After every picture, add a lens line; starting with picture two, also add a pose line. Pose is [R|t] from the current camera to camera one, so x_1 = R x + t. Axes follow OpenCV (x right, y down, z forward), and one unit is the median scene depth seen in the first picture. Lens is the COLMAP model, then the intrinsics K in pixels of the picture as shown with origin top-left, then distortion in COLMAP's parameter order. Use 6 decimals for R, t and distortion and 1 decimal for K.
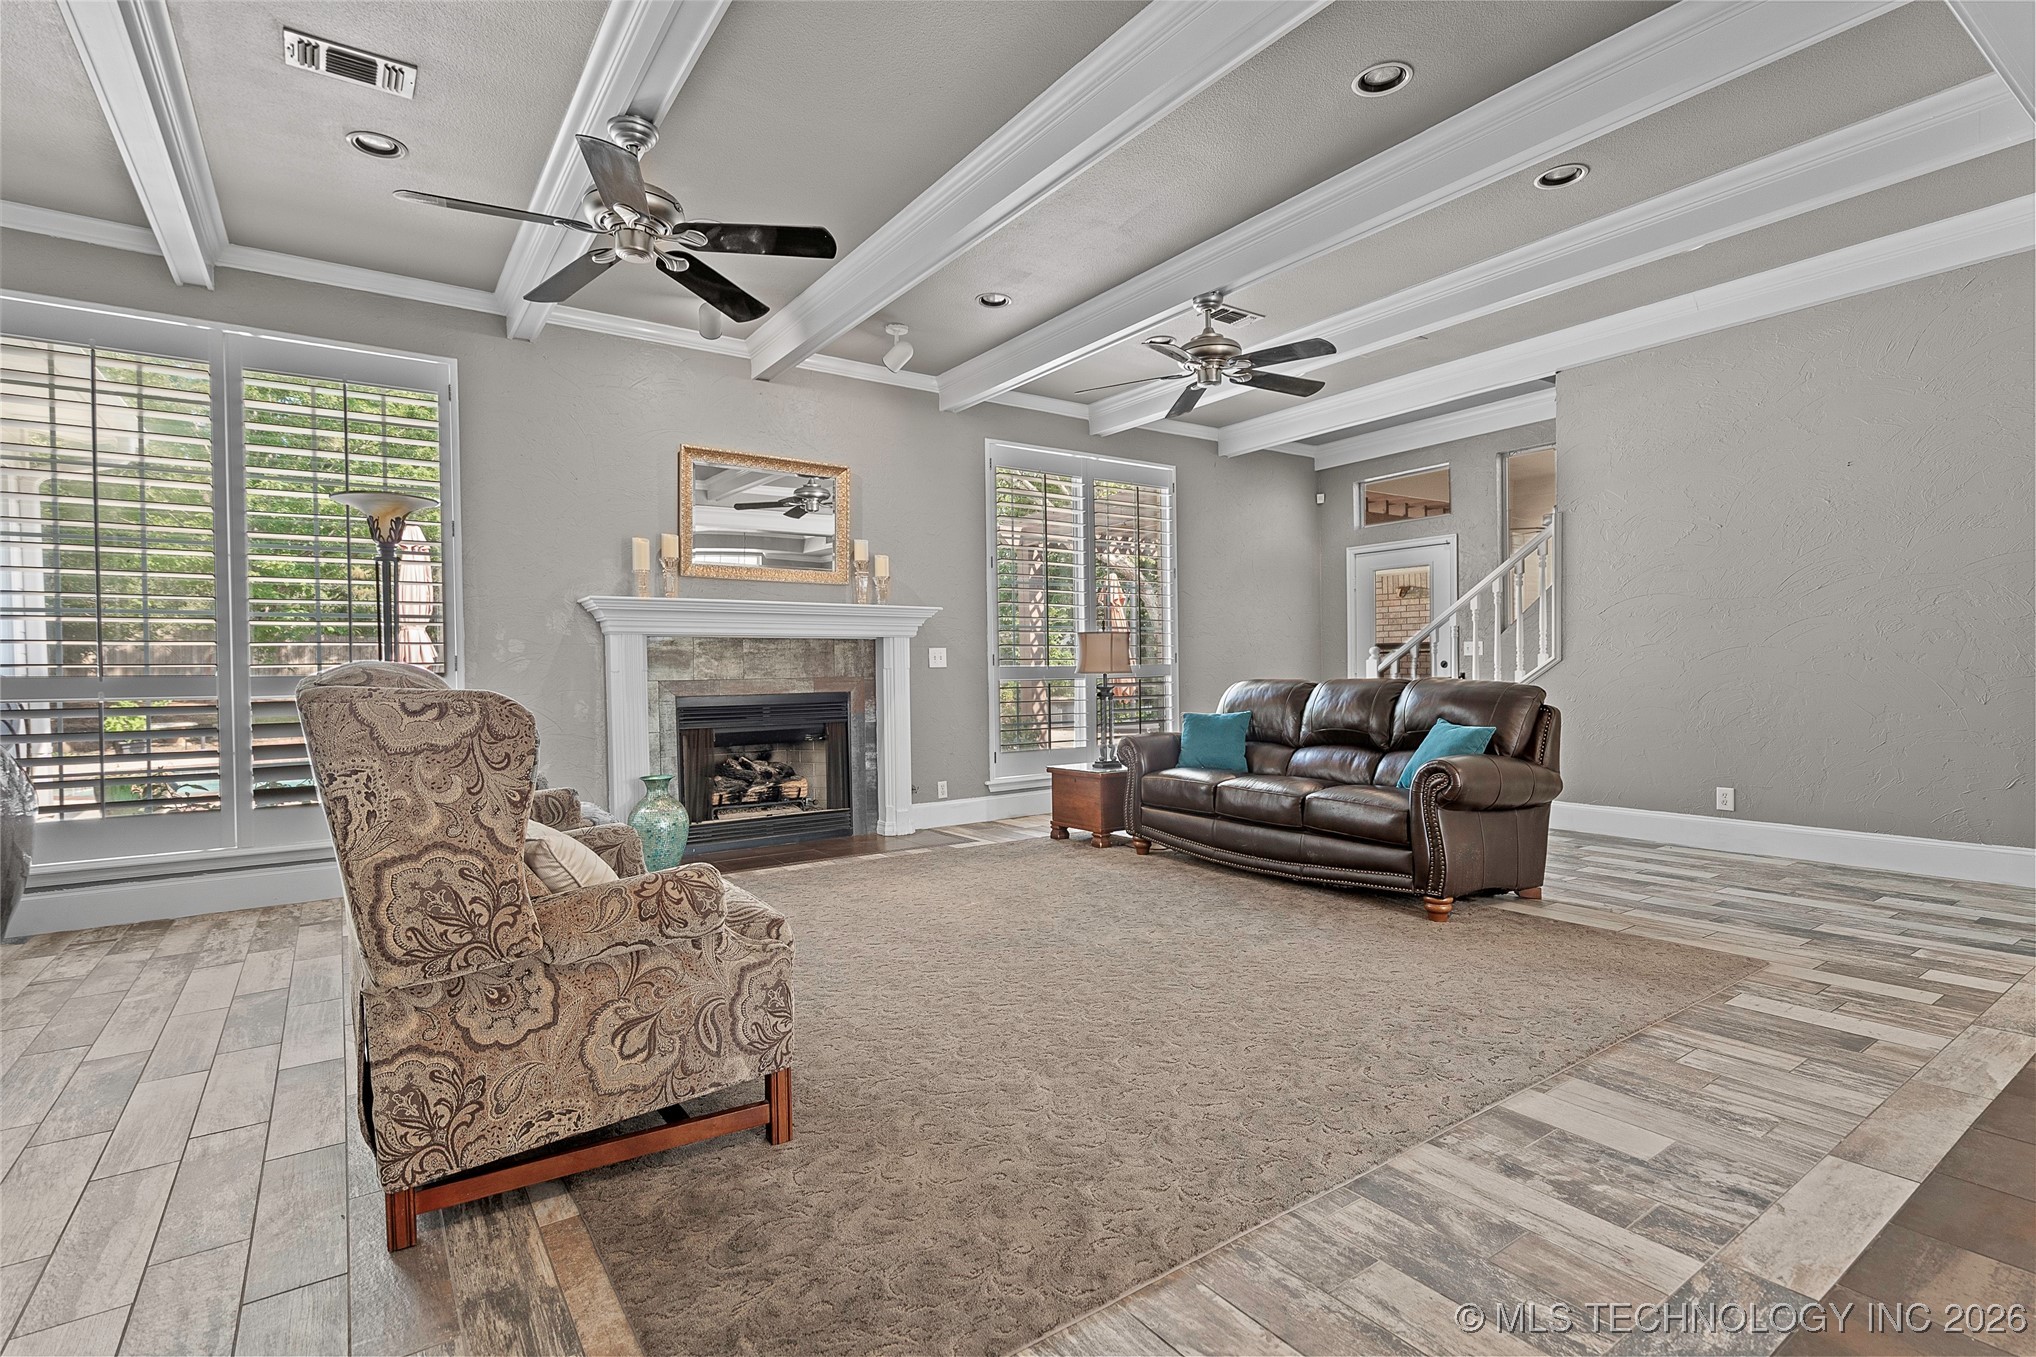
lens RADIAL K [[967.0, 0, 1018.0], [0, 967.0, 678.5], [0, 0, 1]] dist [0.000450, 0.000494]
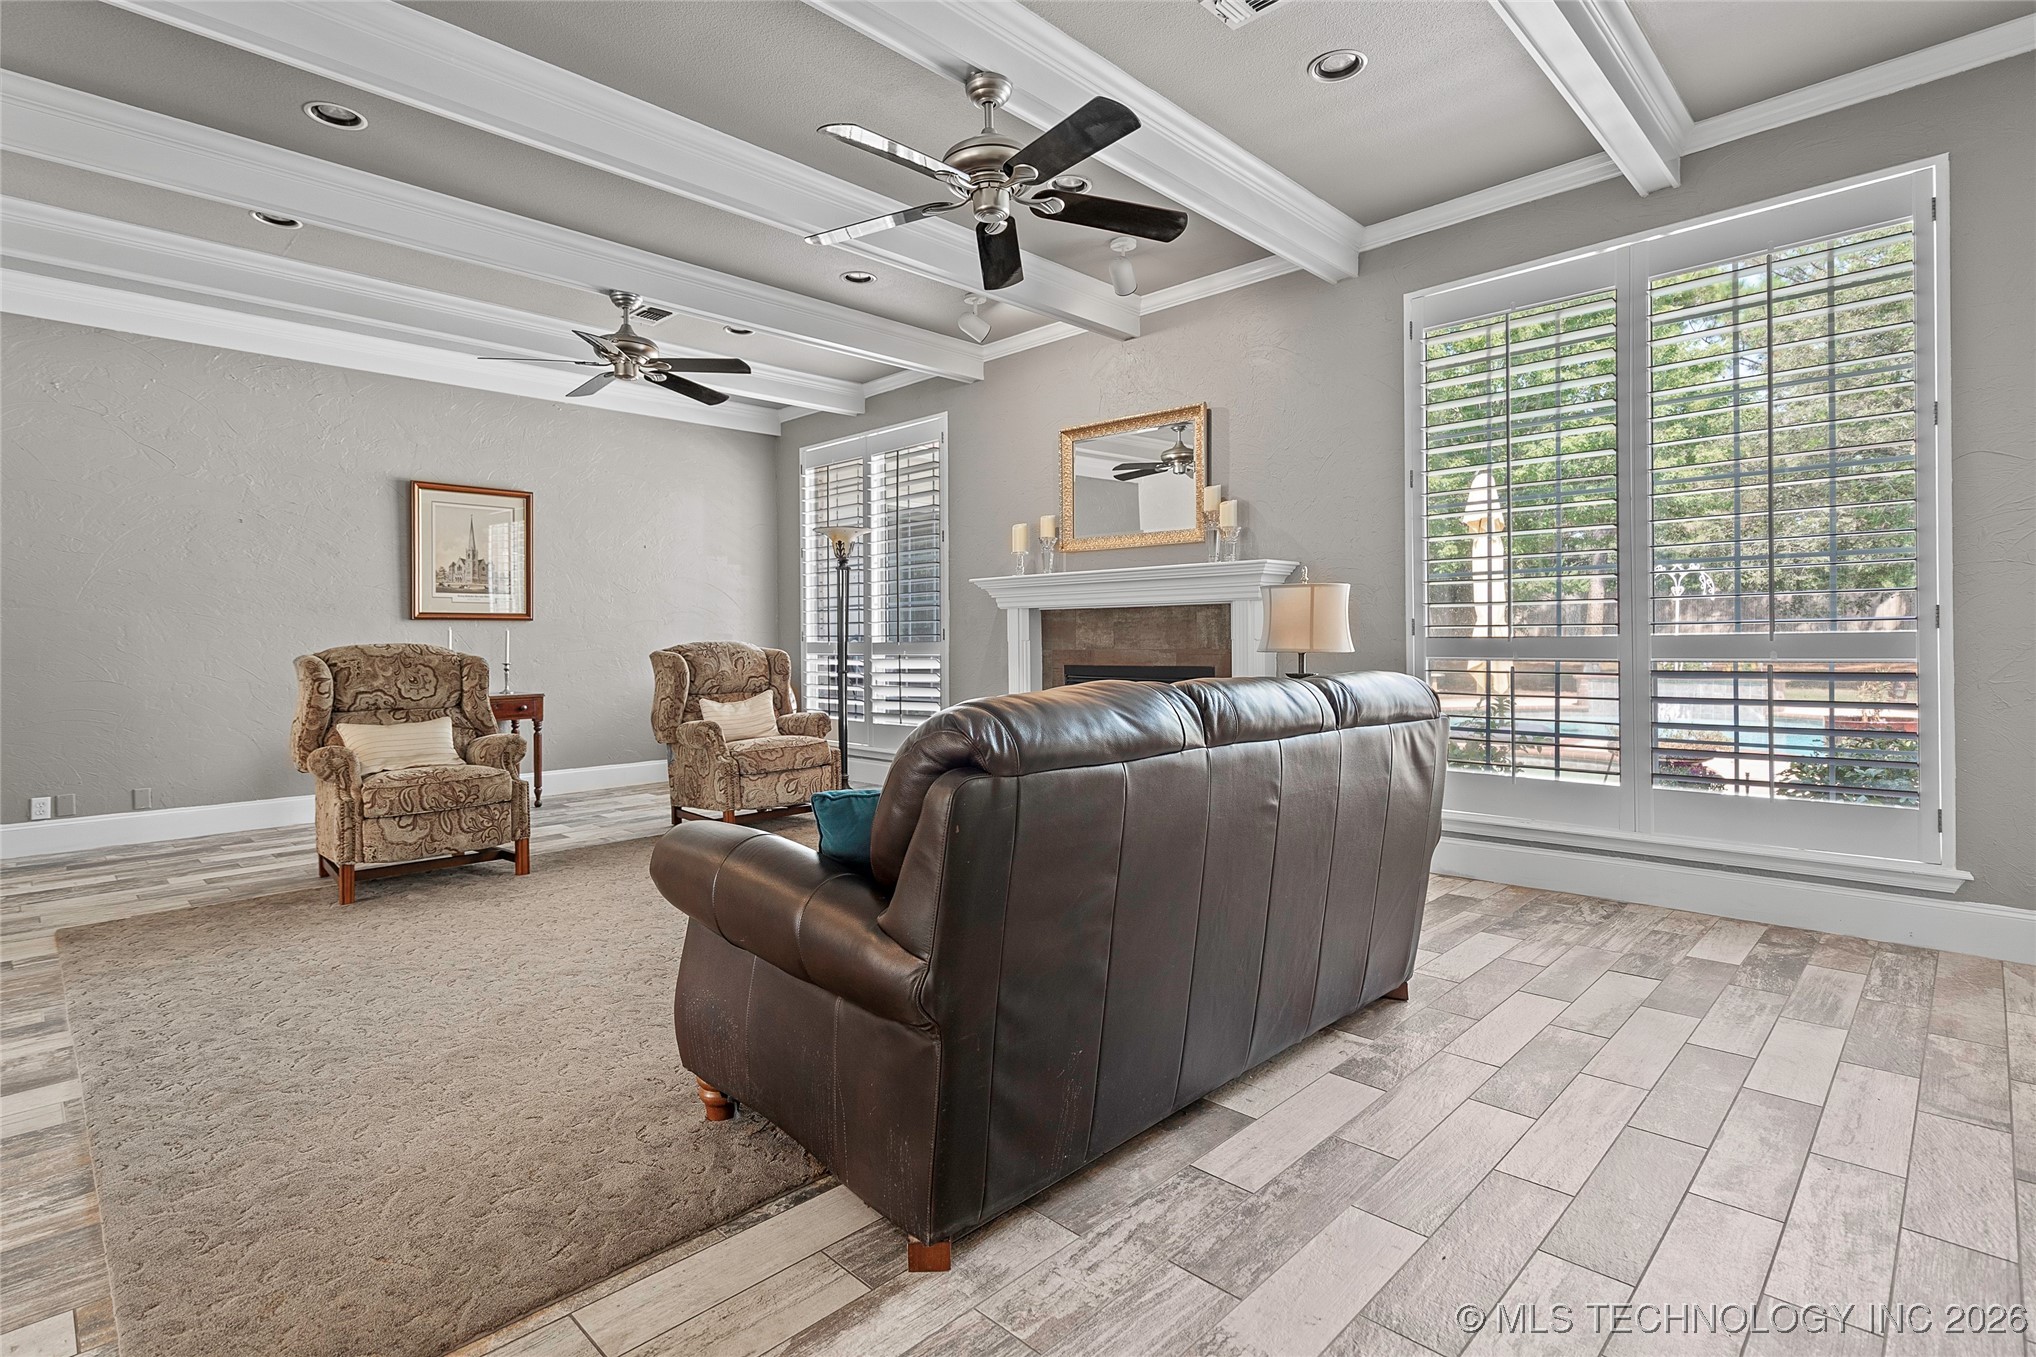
lens RADIAL K [[991.5, 0, 1020.4], [0, 991.5, 637.1], [0, 0, 1]] dist [-0.000716, -0.000178]
pose [[0.183305, 0.009003, -0.983015, 0.673442], [-0.003032, 0.999958, 0.008592, -0.020241], [0.983051, 0.001405, 0.183325, 0.700230]]
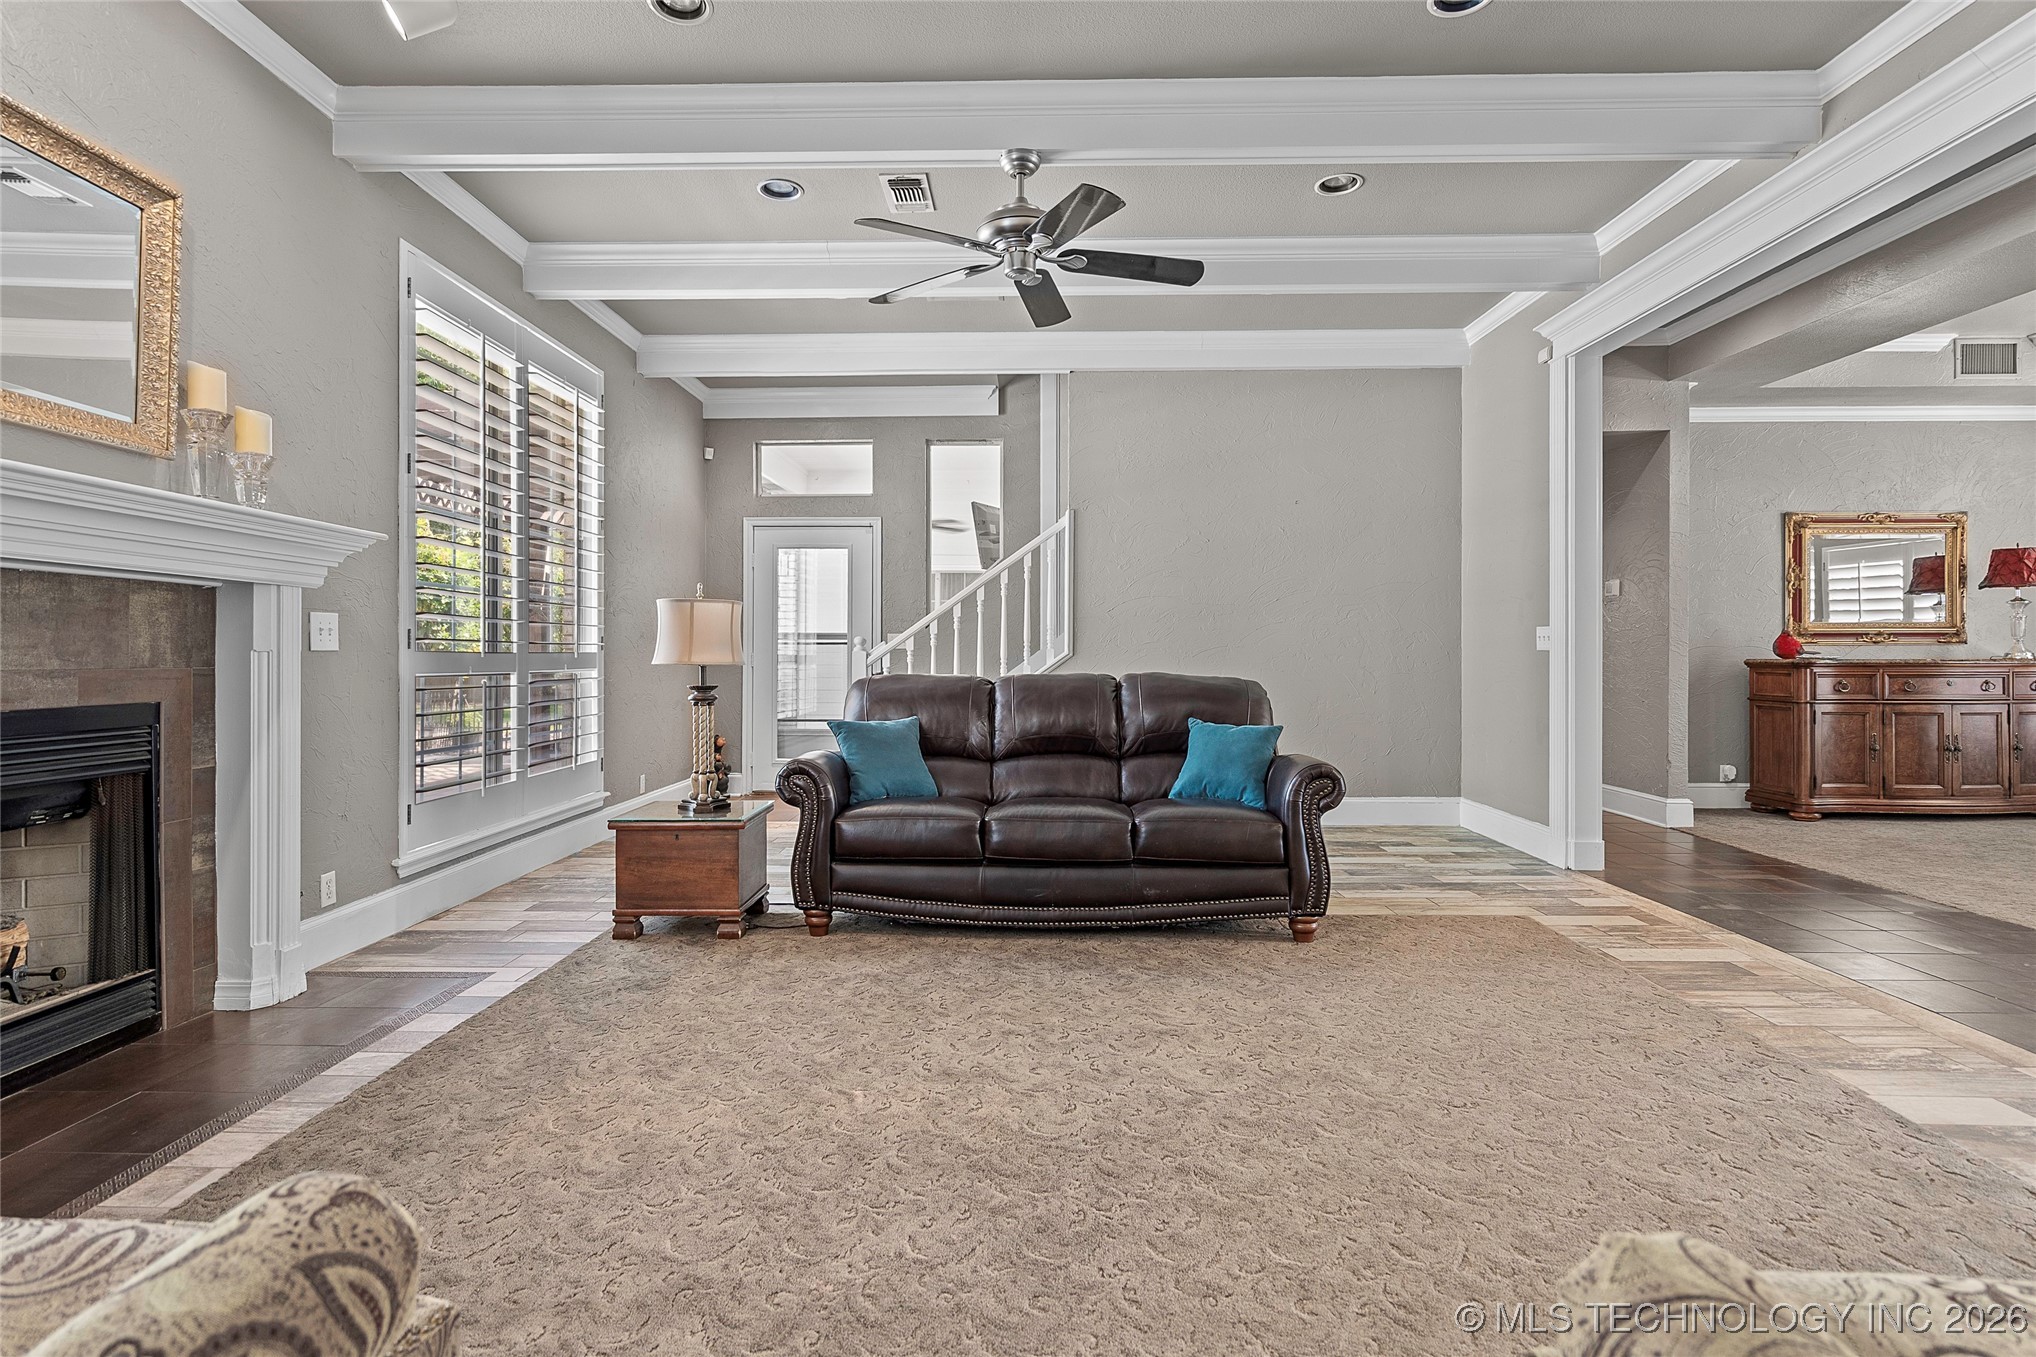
lens RADIAL K [[999.5, 0, 1007.3], [0, 999.5, 655.1], [0, 0, 1]] dist [-0.000105, 0.000062]
pose [[0.595501, 0.015000, 0.803214, -0.322041], [-0.001954, 0.999850, -0.017224, -0.000915], [-0.803352, 0.008688, 0.595441, 0.435001]]
